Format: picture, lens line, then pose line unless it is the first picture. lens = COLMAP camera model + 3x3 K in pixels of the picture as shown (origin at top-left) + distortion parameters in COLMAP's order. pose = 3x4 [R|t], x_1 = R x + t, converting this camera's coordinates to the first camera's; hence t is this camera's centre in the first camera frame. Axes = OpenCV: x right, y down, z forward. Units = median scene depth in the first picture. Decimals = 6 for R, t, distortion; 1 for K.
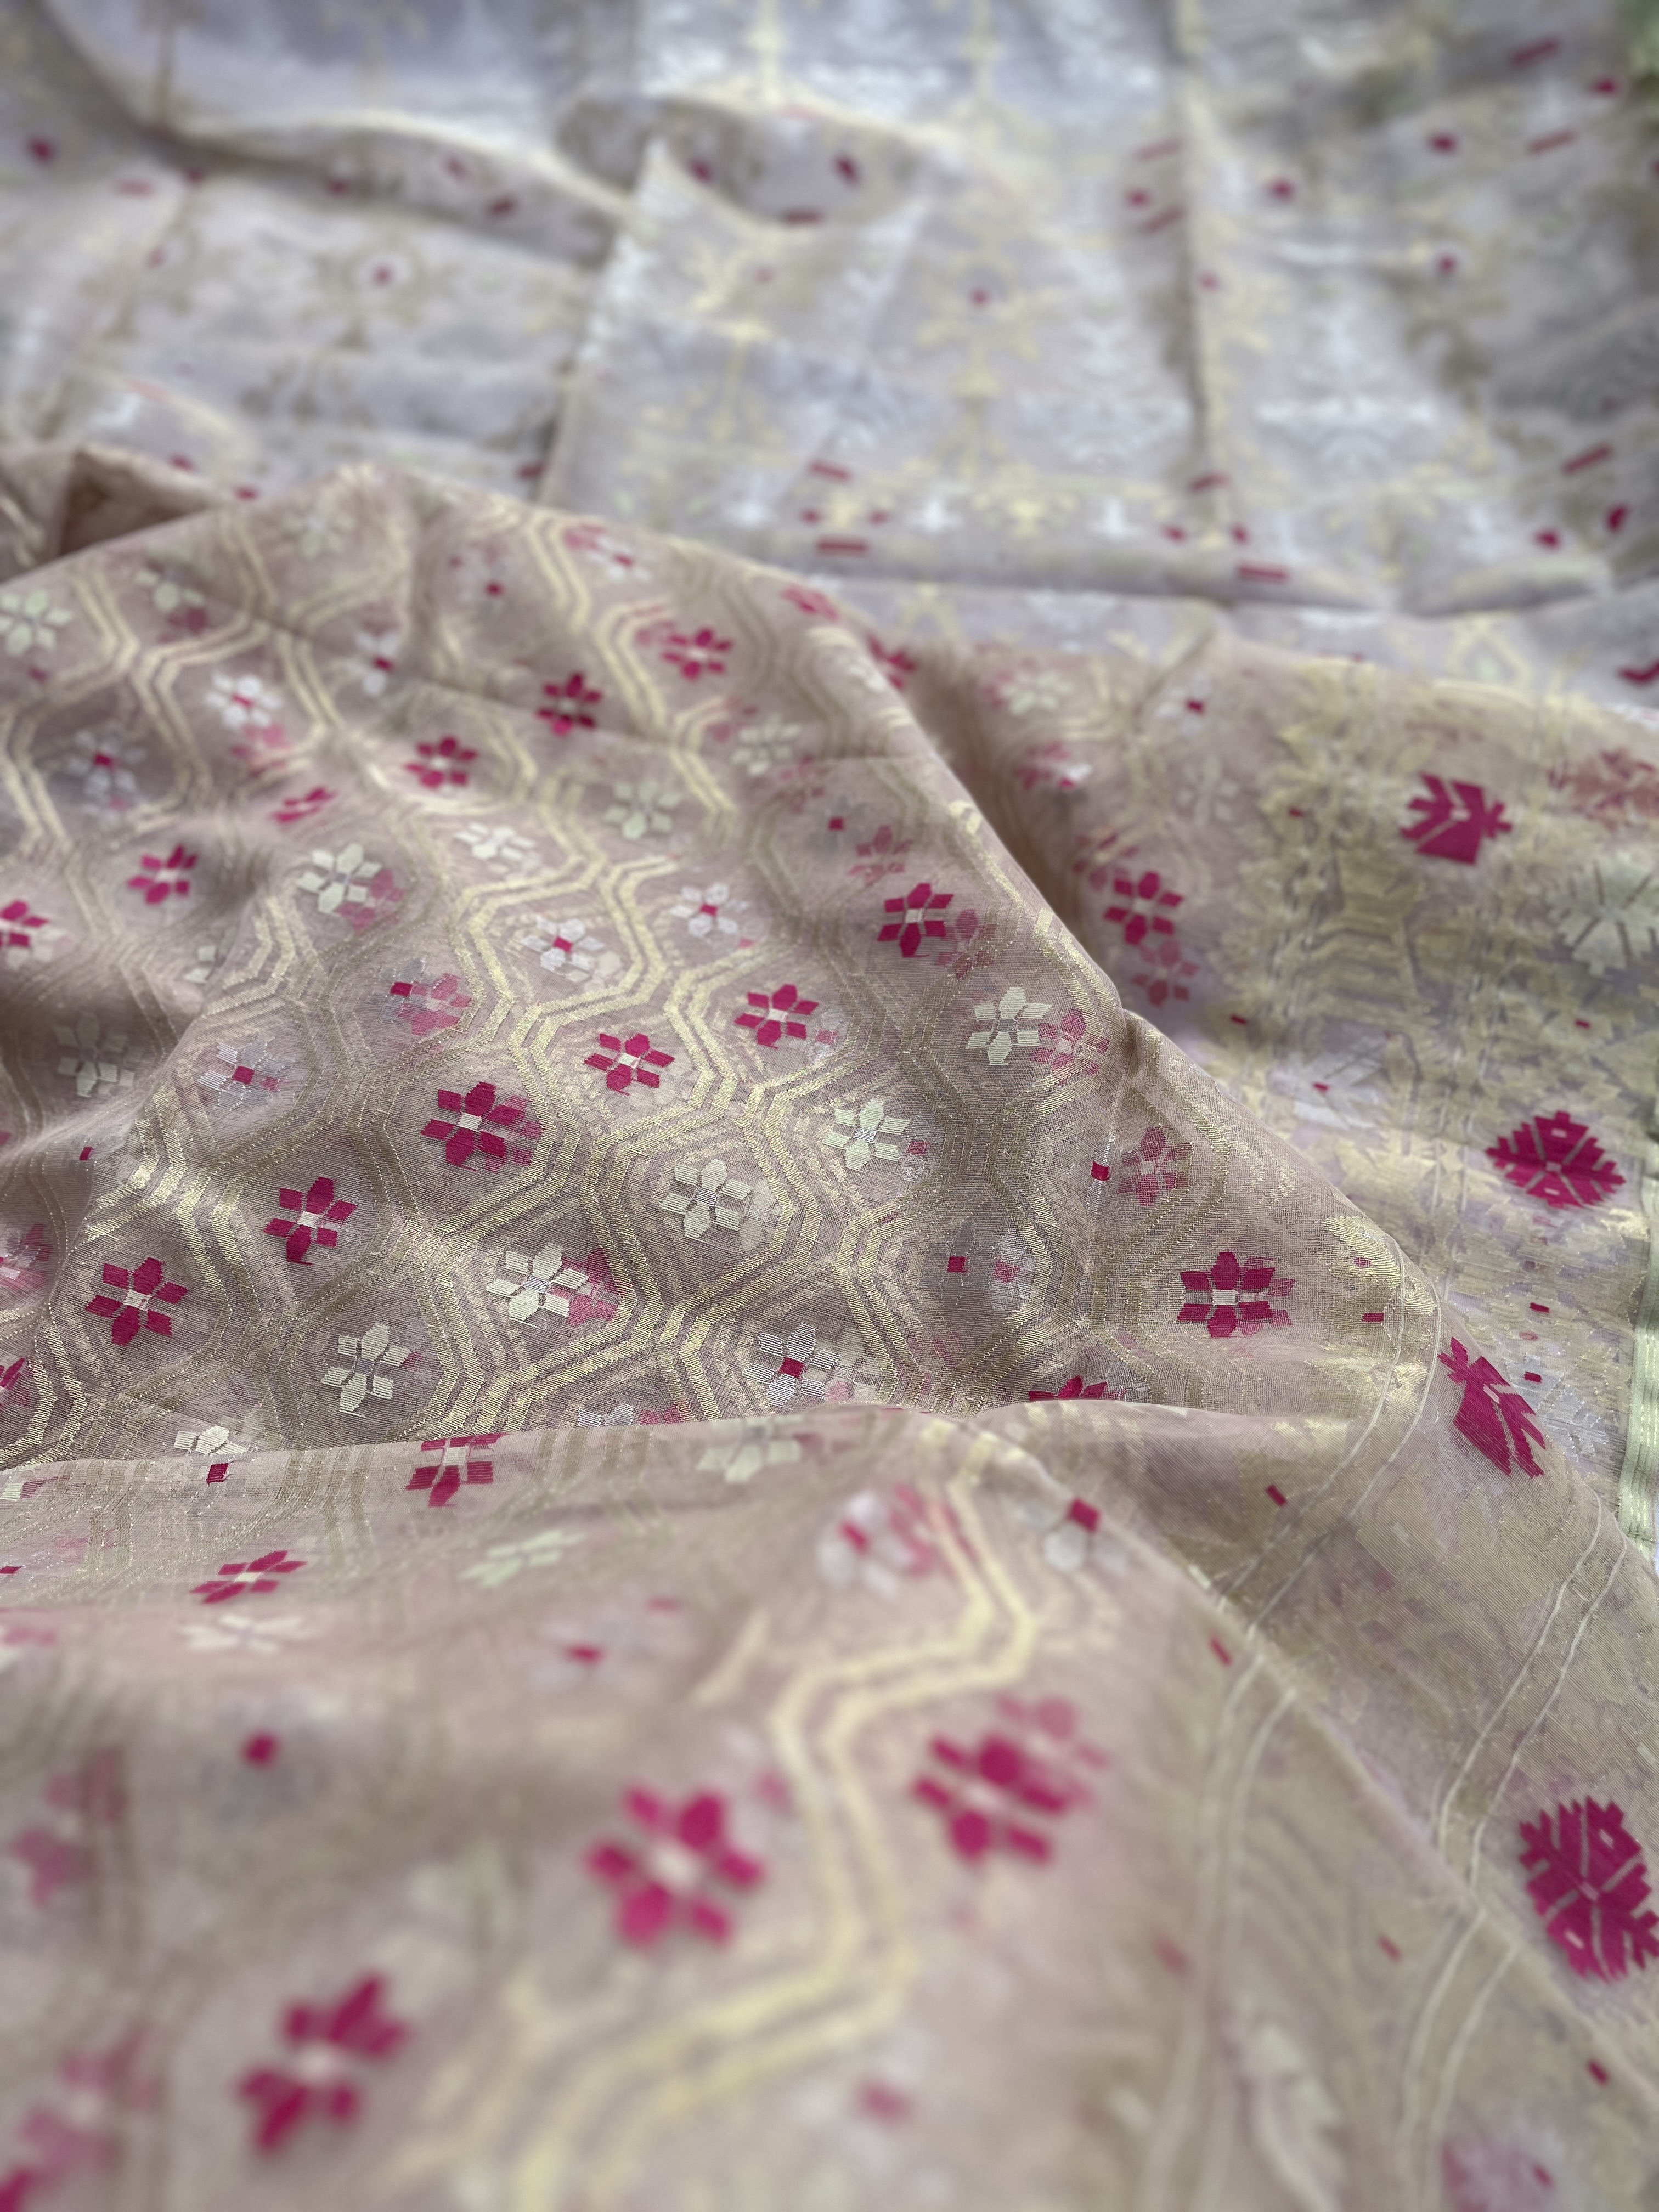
lens RADIAL K [[1697.3, 0, 829.5], [0, 1697.3, 1106.0], [0, 0, 1]] dist [0.077795, 0.001491]
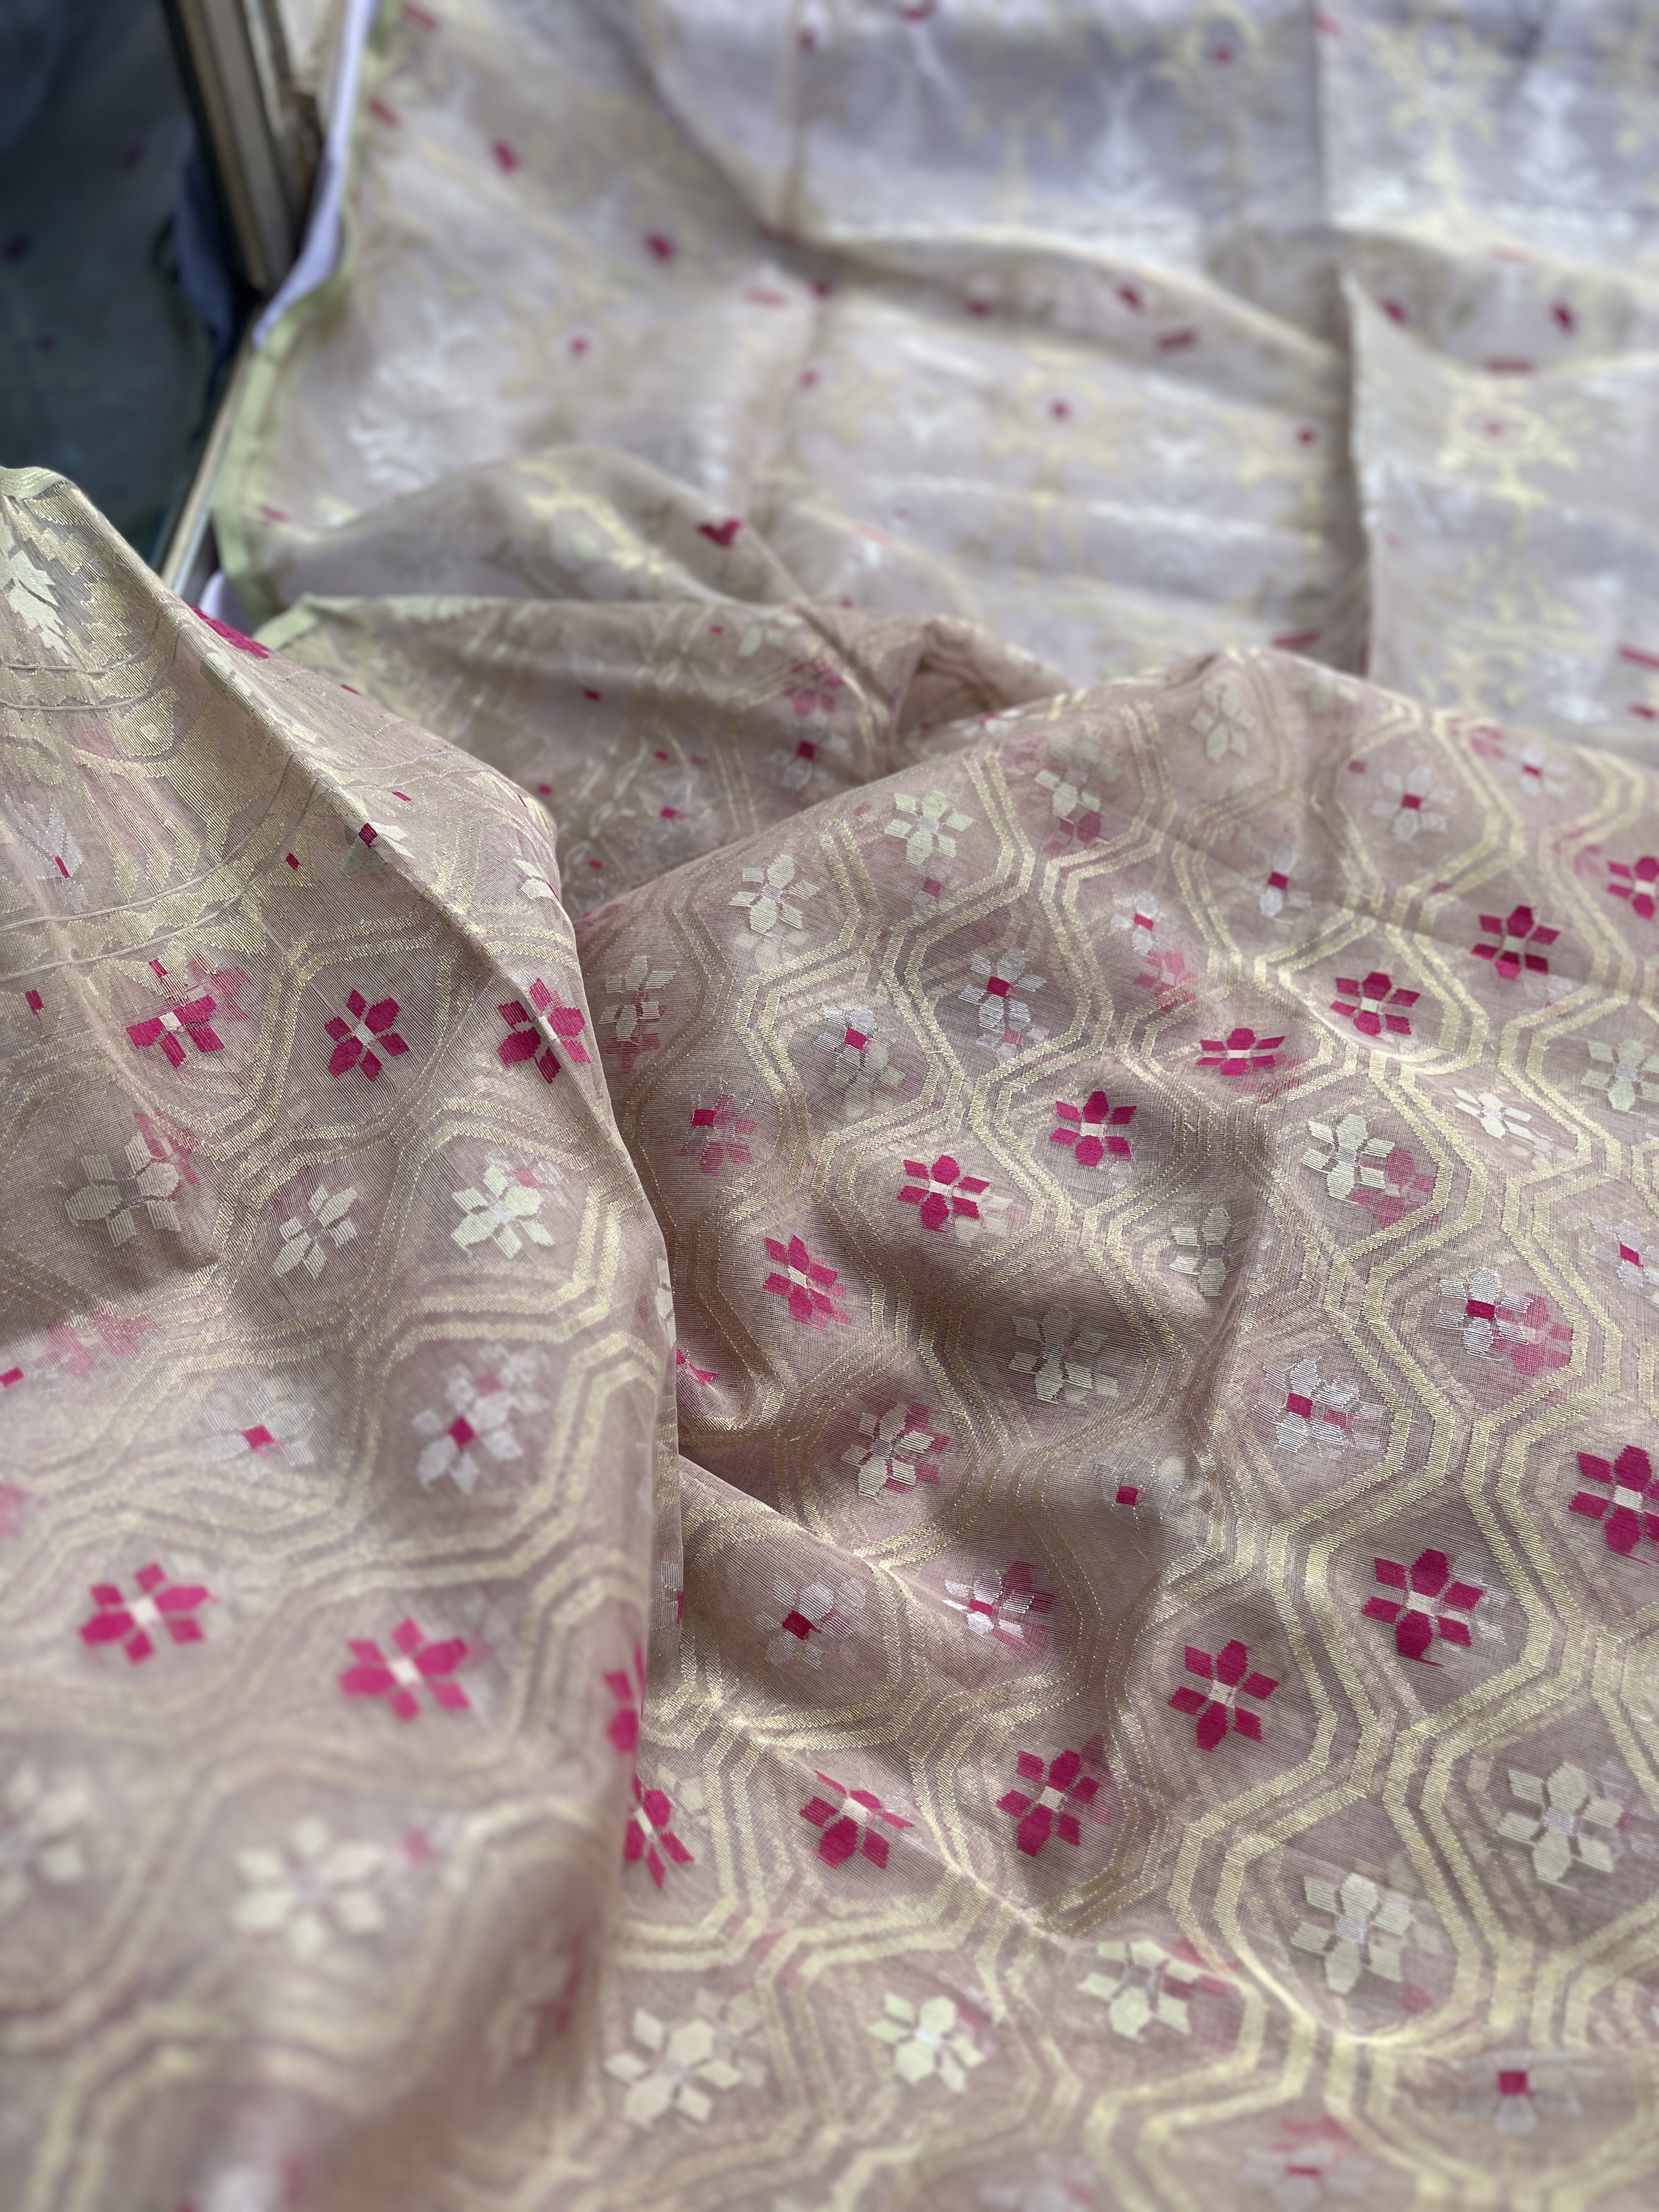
lens RADIAL K [[1682.4, 0, 829.5], [0, 1682.4, 1106.0], [0, 0, 1]] dist [0.090211, -0.031602]
pose [[0.997867, 0.055437, 0.034459, -0.531098], [-0.054601, 0.998201, -0.024753, -0.114497], [-0.035769, 0.022819, 0.999100, 0.157221]]
